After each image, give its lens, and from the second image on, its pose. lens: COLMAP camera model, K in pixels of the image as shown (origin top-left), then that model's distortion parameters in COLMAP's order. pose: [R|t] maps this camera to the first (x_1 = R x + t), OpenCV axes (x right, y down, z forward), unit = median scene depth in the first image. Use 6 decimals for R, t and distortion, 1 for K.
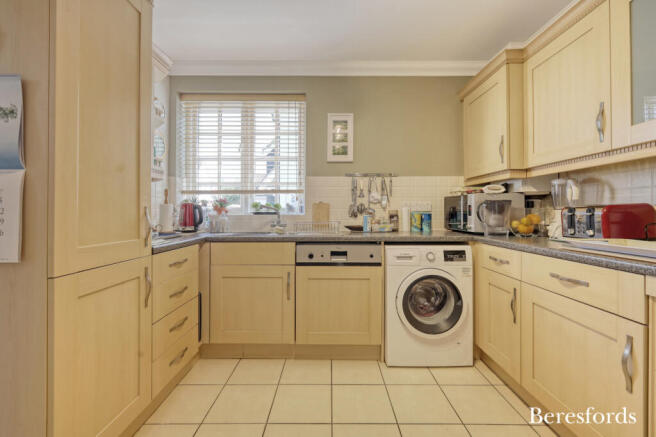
lens RADIAL K [[287.7, 0, 328.7], [0, 287.7, 212.3], [0, 0, 1]] dist [-0.000029, -0.000024]
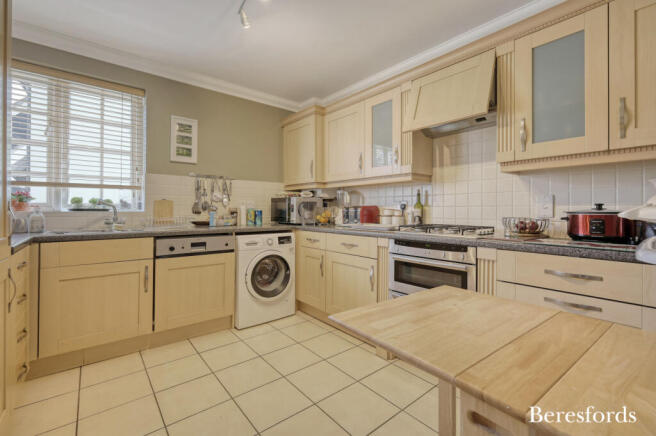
lens RADIAL K [[287.7, 0, 328.7], [0, 287.7, 211.8], [0, 0, 1]] dist [-0.000029, -0.000024]
pose [[0.768589, -0.001253, 0.639742, -0.299189], [-0.004118, 0.999968, 0.006905, 0.000117], [-0.639730, -0.007942, 0.768559, -0.229944]]
